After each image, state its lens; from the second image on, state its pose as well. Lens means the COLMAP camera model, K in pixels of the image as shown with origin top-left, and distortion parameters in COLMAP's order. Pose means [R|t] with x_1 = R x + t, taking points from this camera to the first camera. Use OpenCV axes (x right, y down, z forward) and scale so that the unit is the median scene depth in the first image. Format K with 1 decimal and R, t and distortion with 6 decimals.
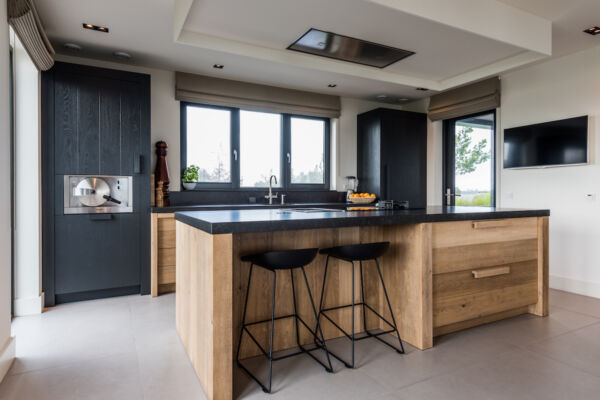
lens RADIAL K [[358.0, 0, 300.0], [0, 358.0, 200.0], [0, 0, 1]] dist [0.003237, 0.000422]
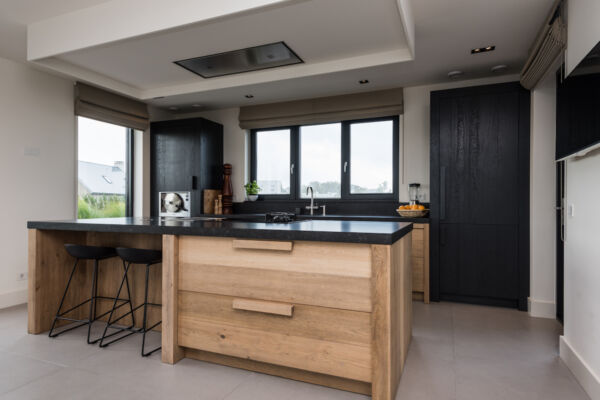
lens RADIAL K [[361.4, 0, 300.0], [0, 361.4, 200.0], [0, 0, 1]] dist [0.002353, 0.000164]
pose [[0.638384, -0.005102, -0.769701, 0.726339], [-0.016643, 0.999653, -0.020430, -0.009569], [0.769538, 0.025852, 0.638078, 0.341634]]
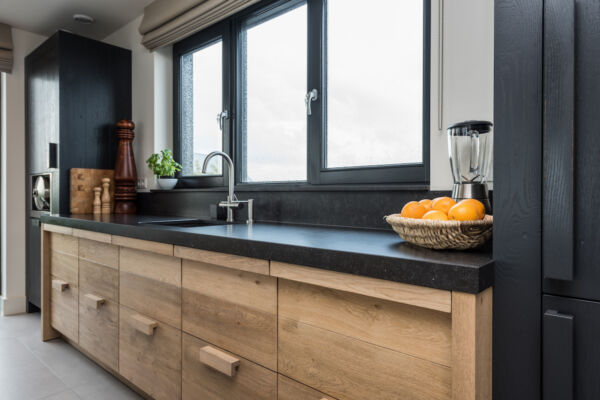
lens RADIAL K [[394.7, 0, 309.1], [0, 394.7, 197.9], [0, 0, 1]] dist [0.004835, -0.000156]
pose [[0.346738, 0.007887, -0.937929, 0.412543], [-0.020229, 0.999795, 0.000929, -0.019496], [0.937744, 0.018651, 0.346827, 0.984162]]
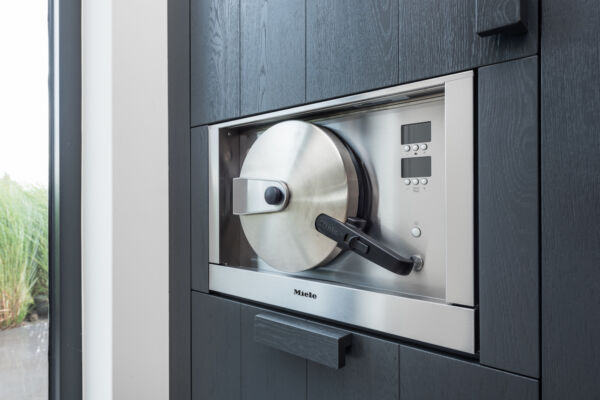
lens RADIAL K [[394.7, 0, 309.1], [0, 394.7, 197.9], [0, 0, 1]] dist [0.004835, -0.000156]
pose [[0.370593, -0.000578, -0.928795, -0.289655], [-0.010173, 0.999937, -0.004681, -0.016156], [0.928740, 0.011184, 0.370563, 0.719642]]
